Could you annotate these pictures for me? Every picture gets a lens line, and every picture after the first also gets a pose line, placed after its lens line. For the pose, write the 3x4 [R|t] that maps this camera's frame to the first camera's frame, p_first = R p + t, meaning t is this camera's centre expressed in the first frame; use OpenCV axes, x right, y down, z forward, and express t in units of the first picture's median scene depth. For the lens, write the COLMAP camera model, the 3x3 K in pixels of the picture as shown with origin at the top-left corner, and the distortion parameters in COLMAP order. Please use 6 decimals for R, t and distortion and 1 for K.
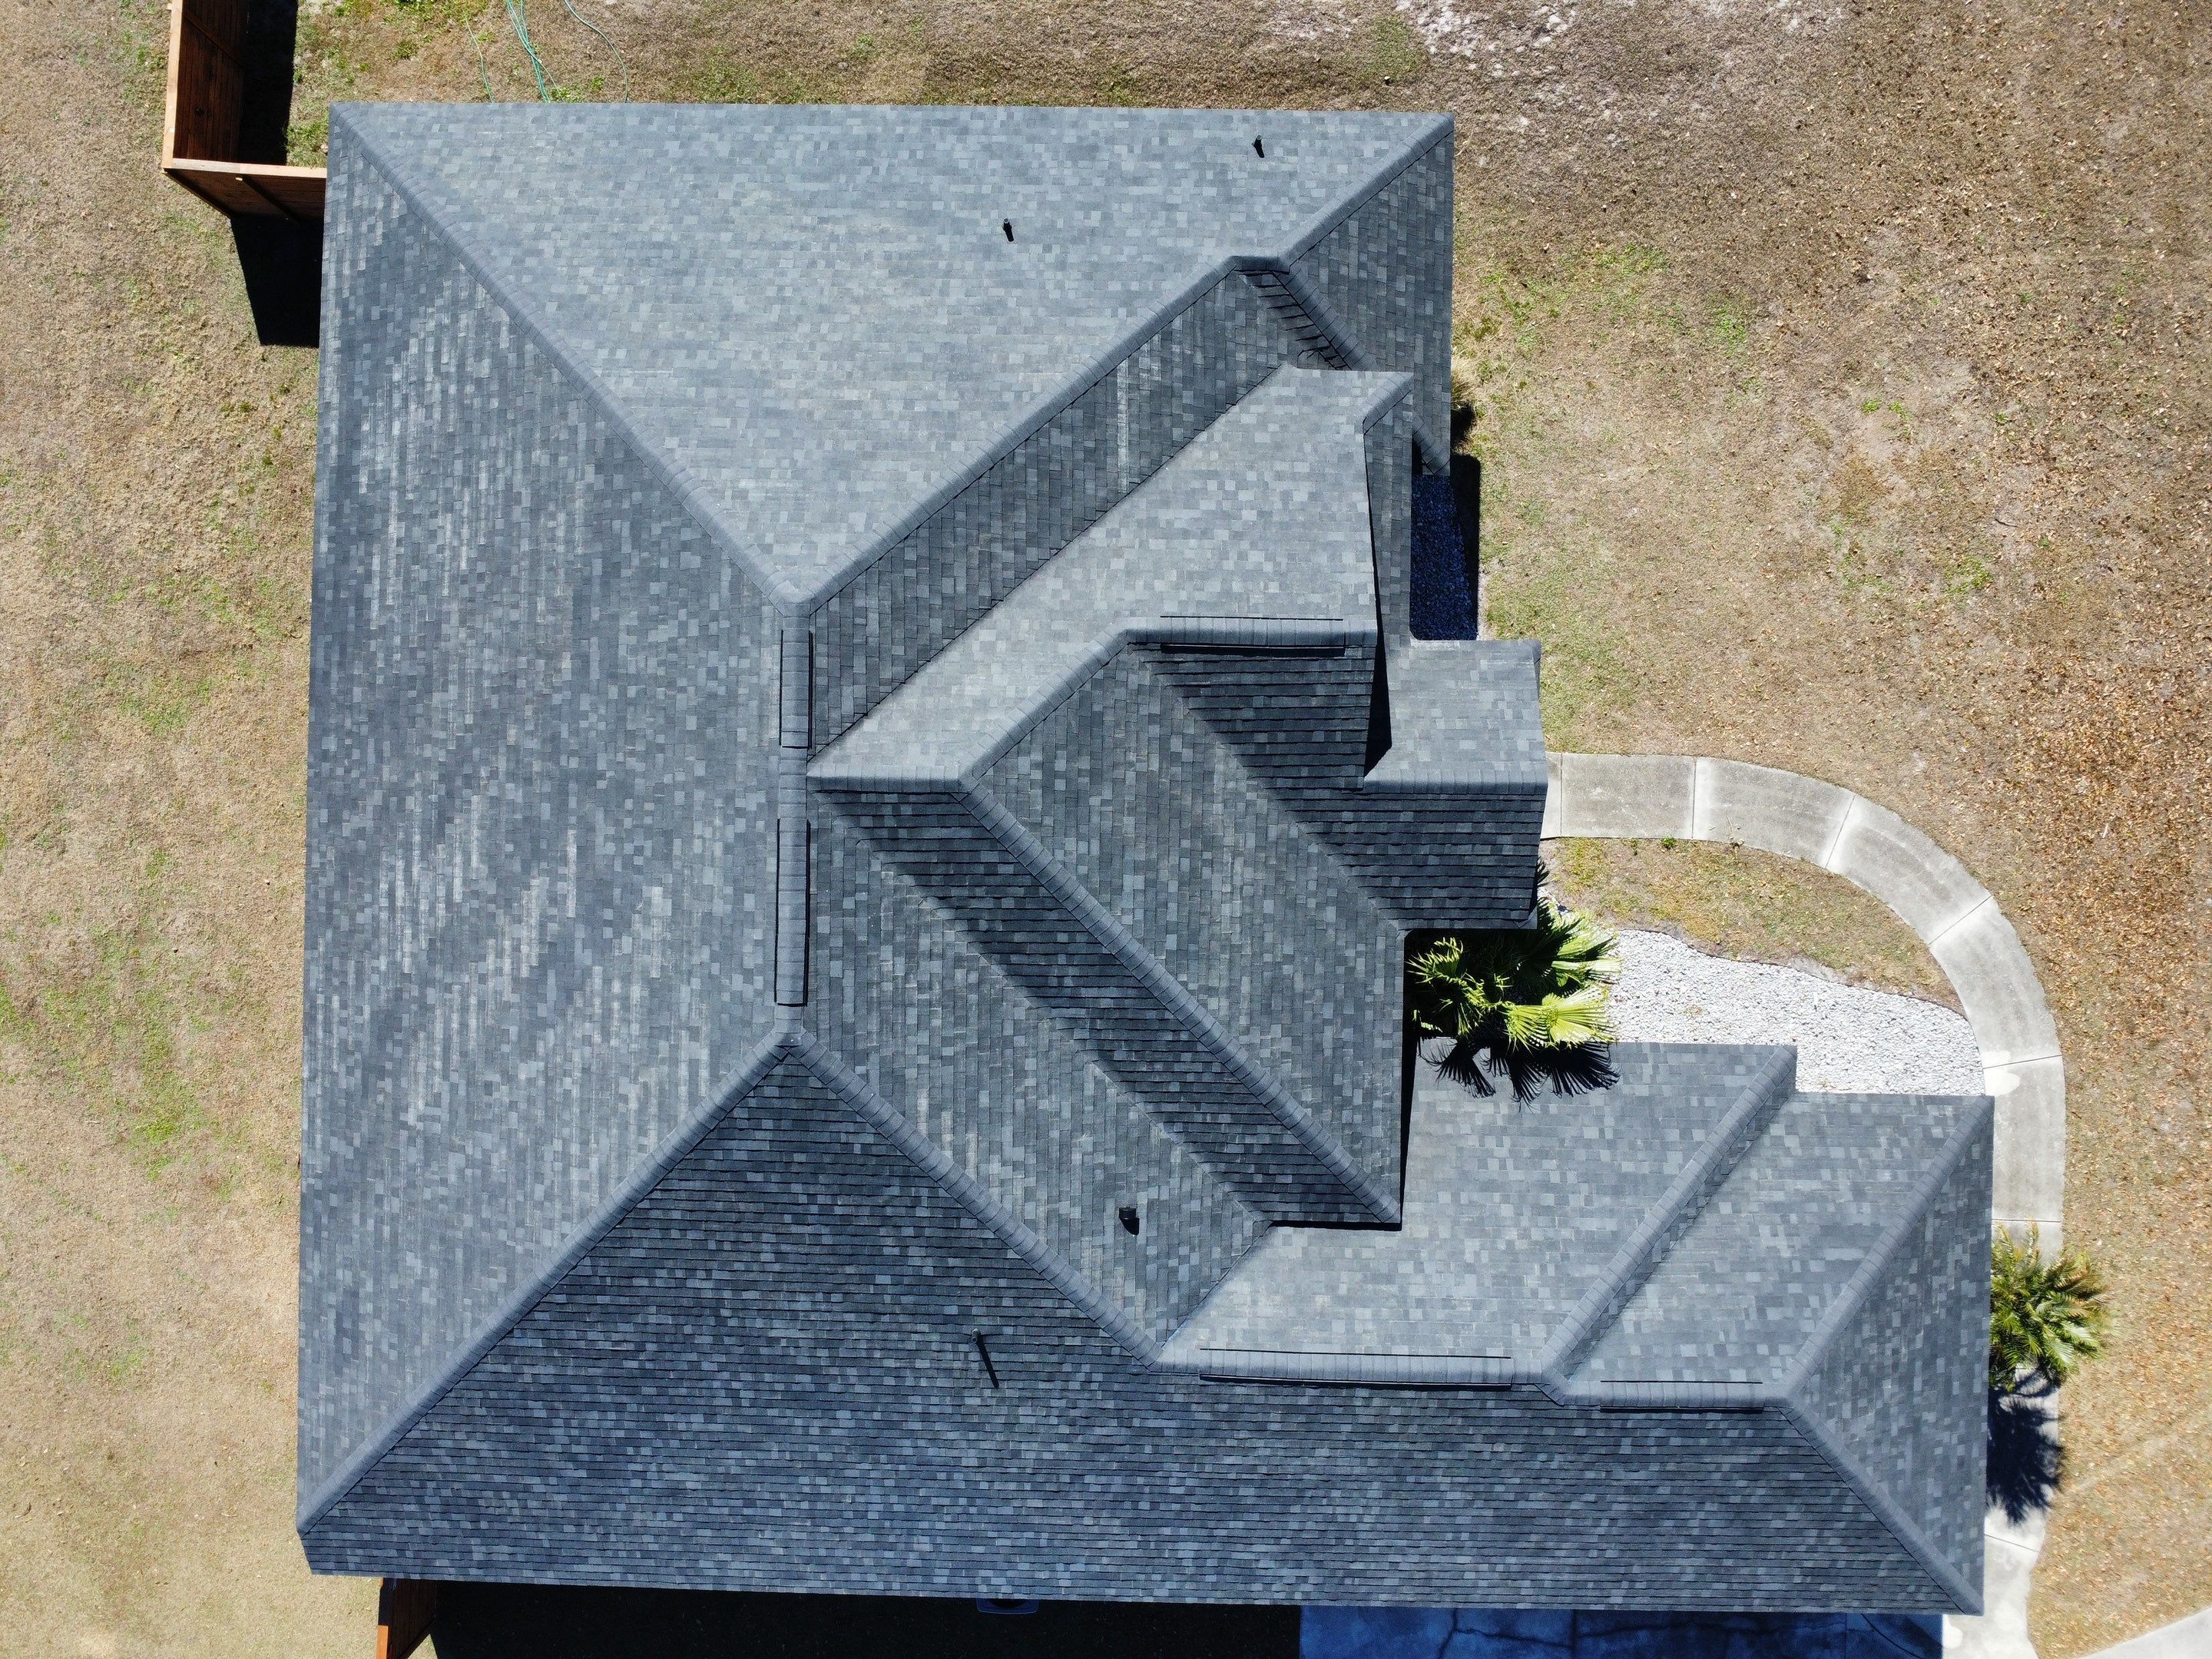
lens RADIAL K [[1601.5, 0, 1095.0], [0, 1601.5, 815.3], [0, 0, 1]] dist [-0.024849, -0.010827]
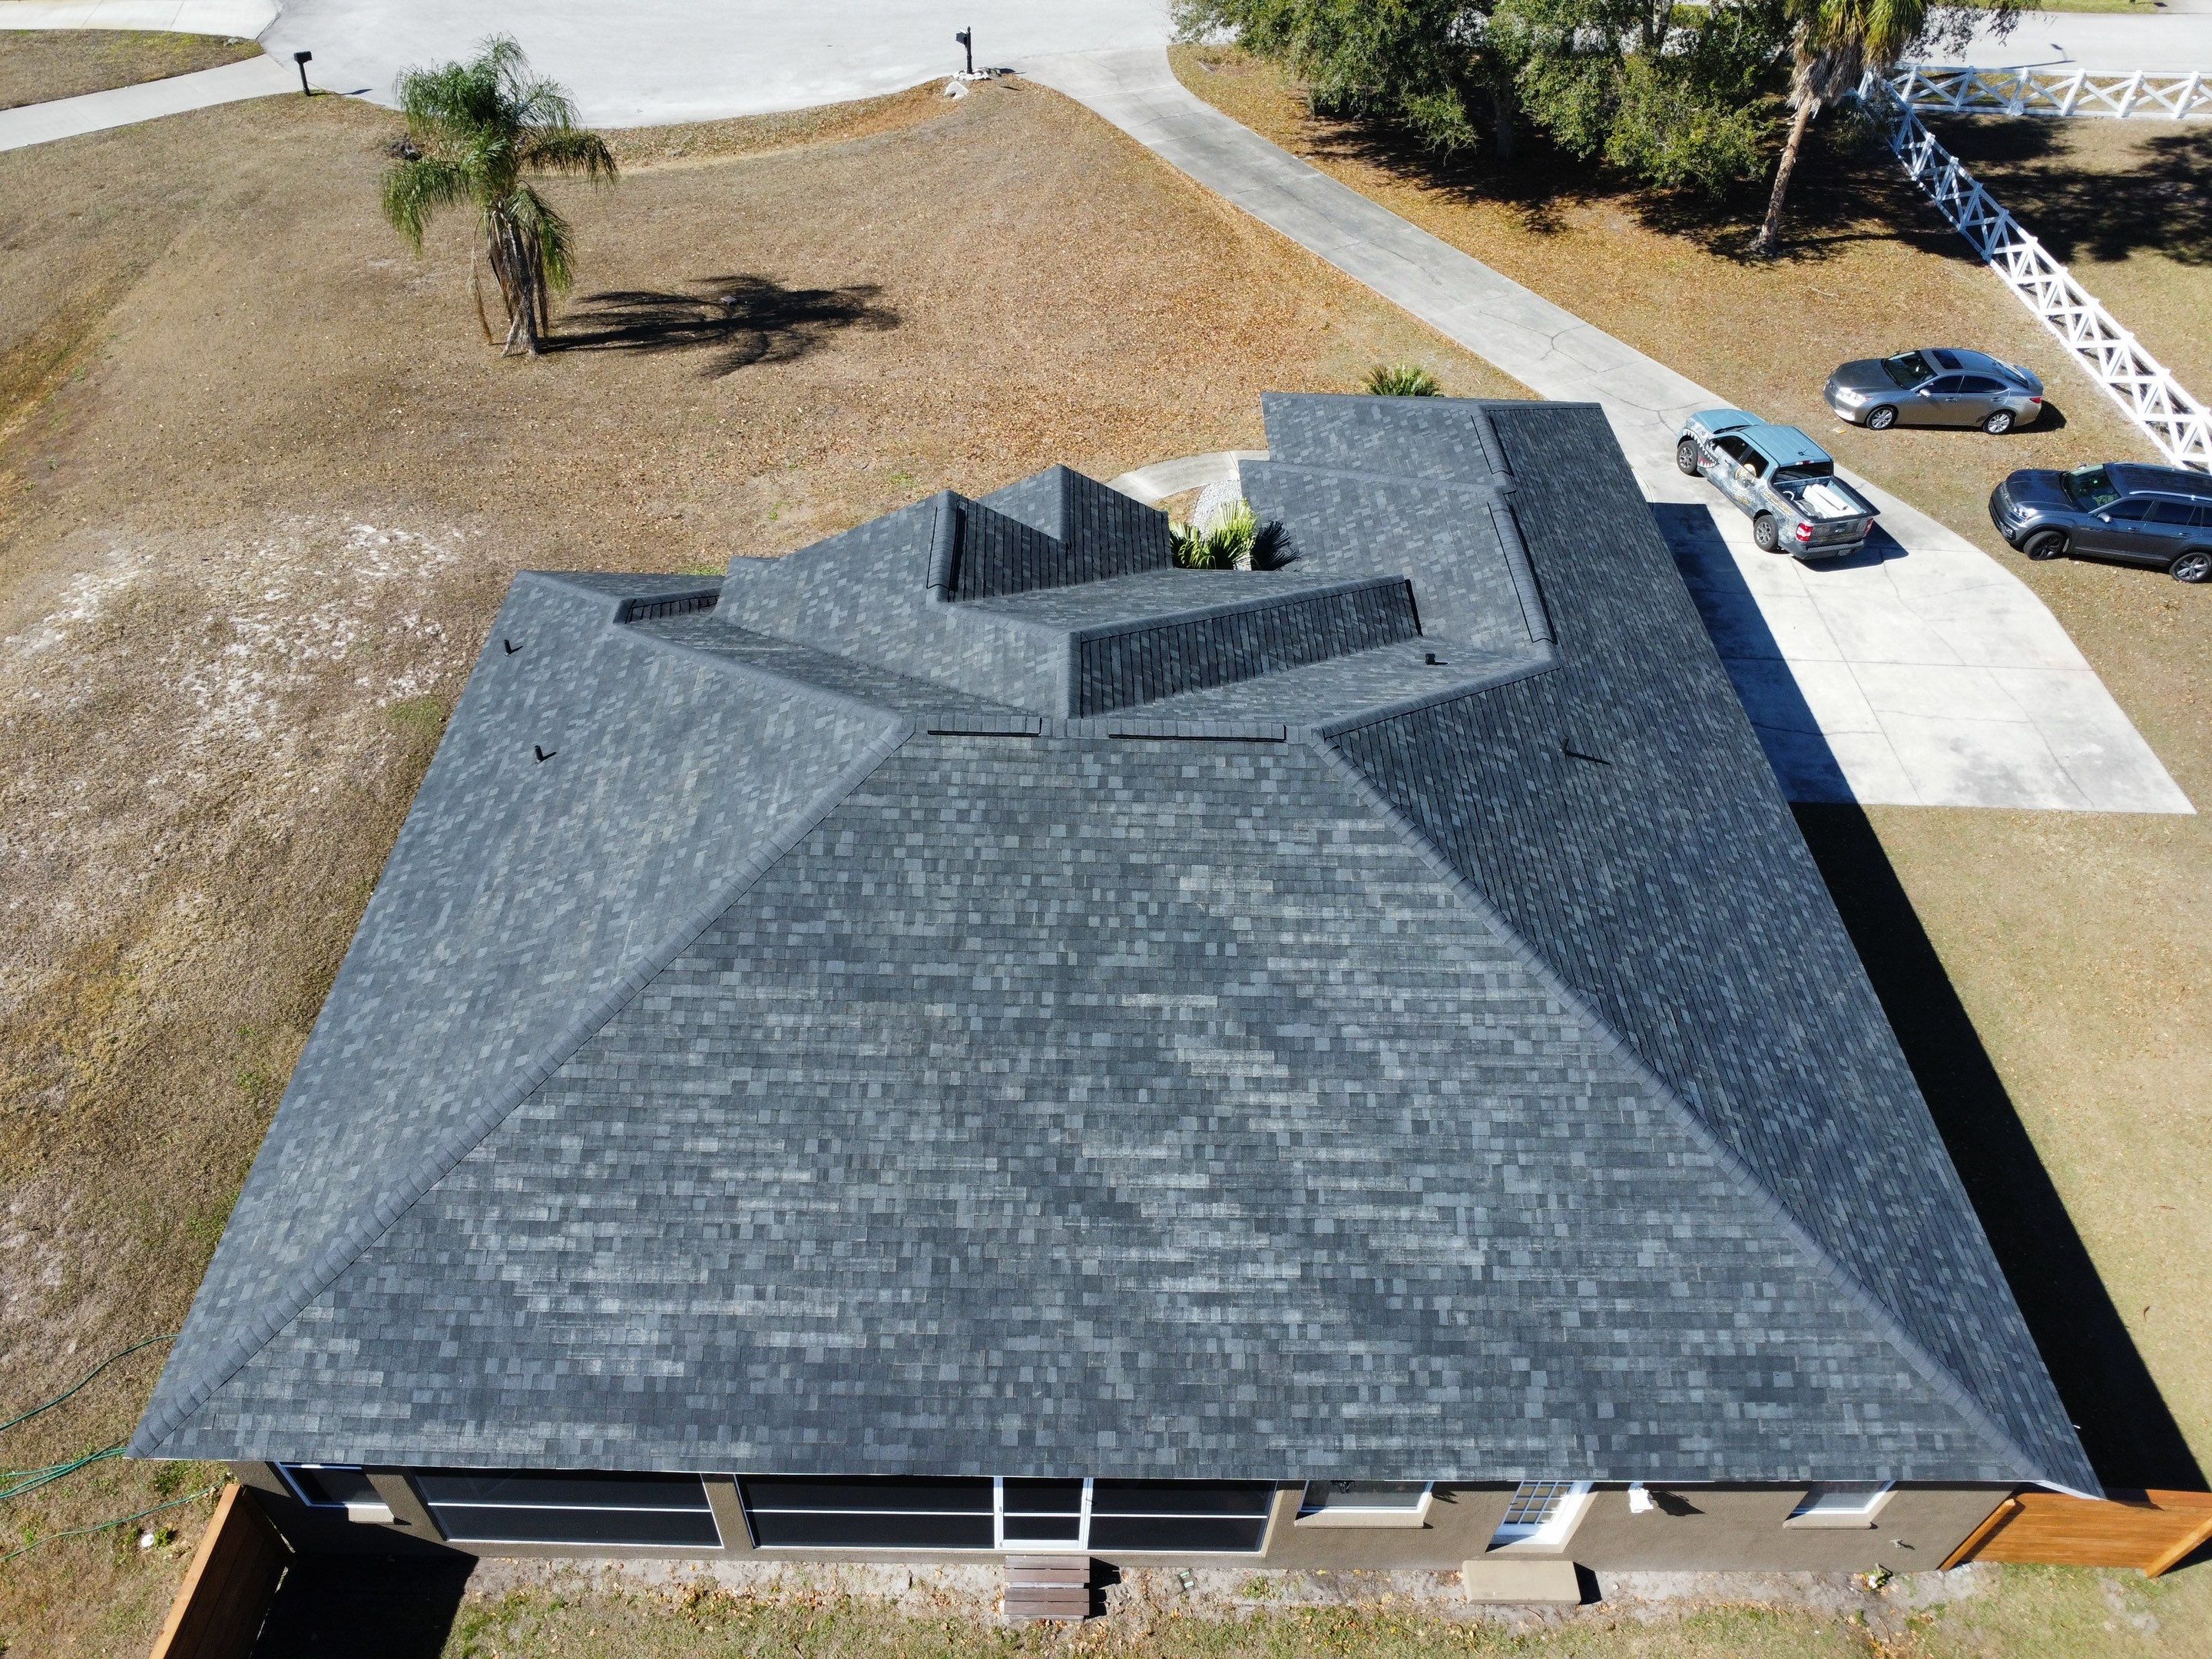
lens RADIAL K [[1601.5, 0, 1094.6], [0, 1601.5, 820.4], [0, 0, 1]] dist [-0.024849, -0.010827]
pose [[-0.022780, -0.679894, 0.732956, -0.874143], [0.998648, 0.018789, 0.048466, -0.049567], [-0.046724, 0.733069, 0.678547, 0.289018]]
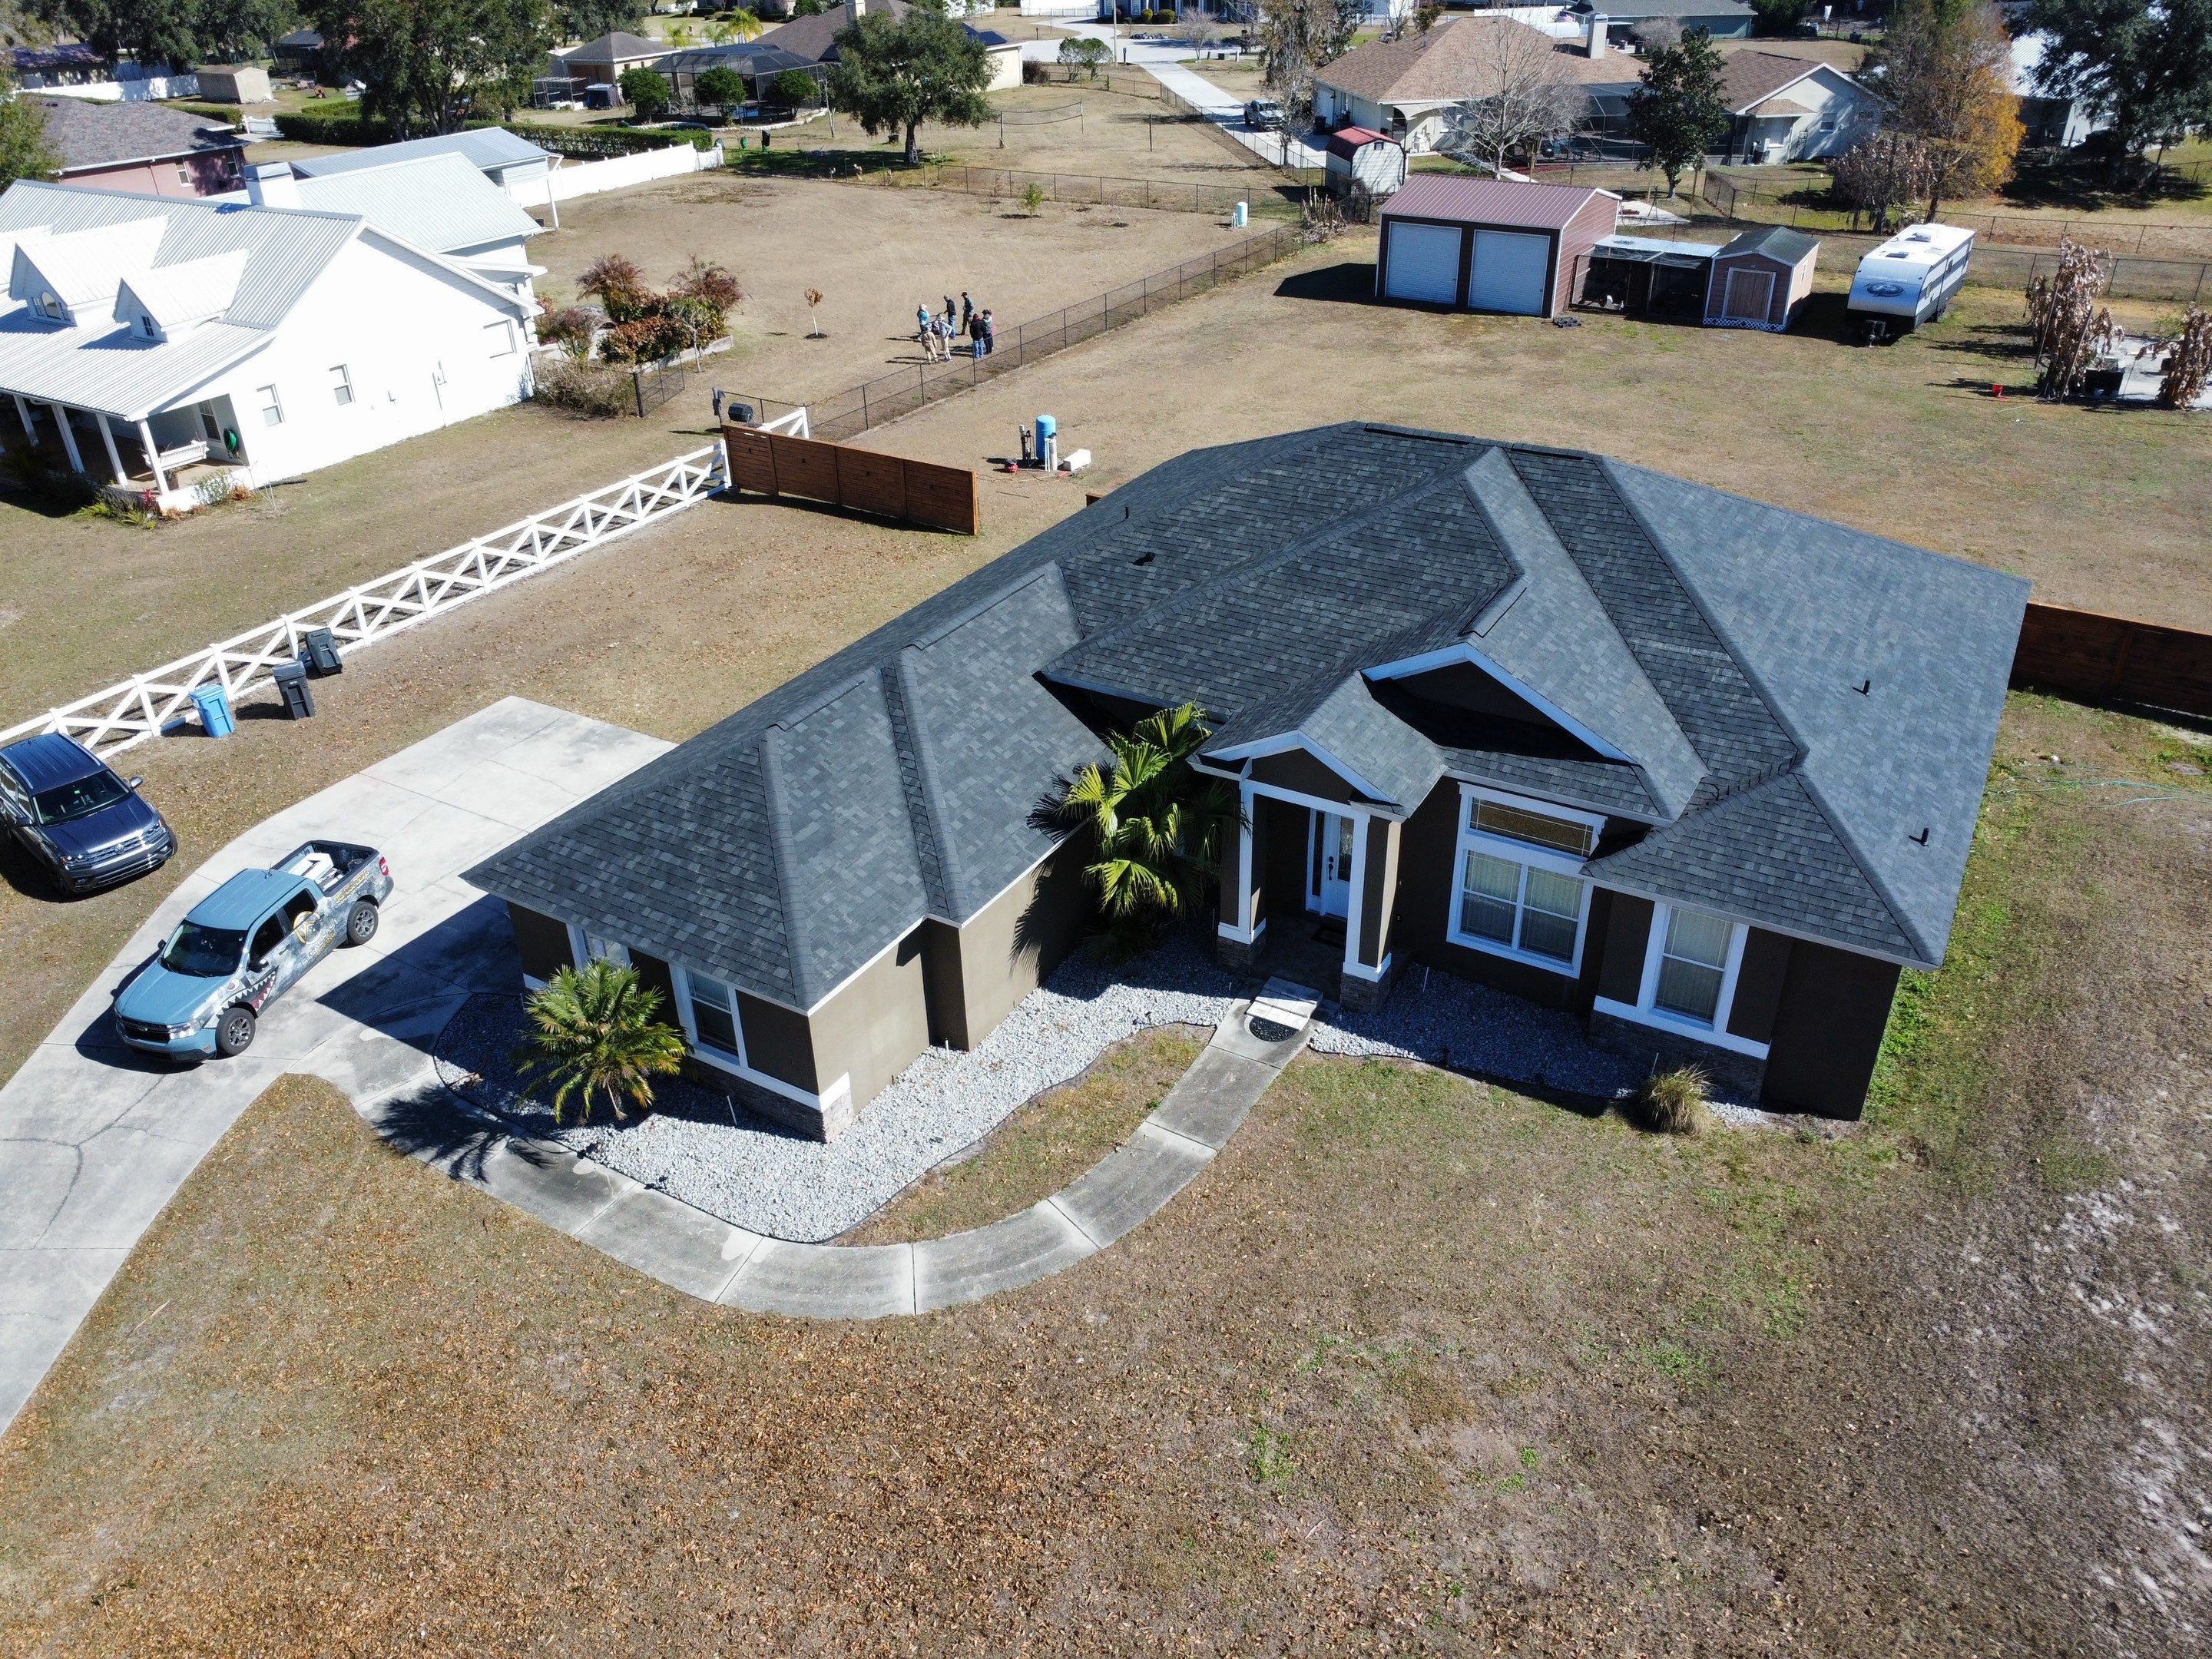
lens RADIAL K [[1601.5, 0, 1098.4], [0, 1601.5, 826.6], [0, 0, 1]] dist [-0.024849, -0.010827]
pose [[-0.496259, 0.463618, -0.734020, 1.230659], [-0.867206, -0.224801, 0.444317, -0.426212], [0.040985, 0.857043, 0.513612, 0.415139]]
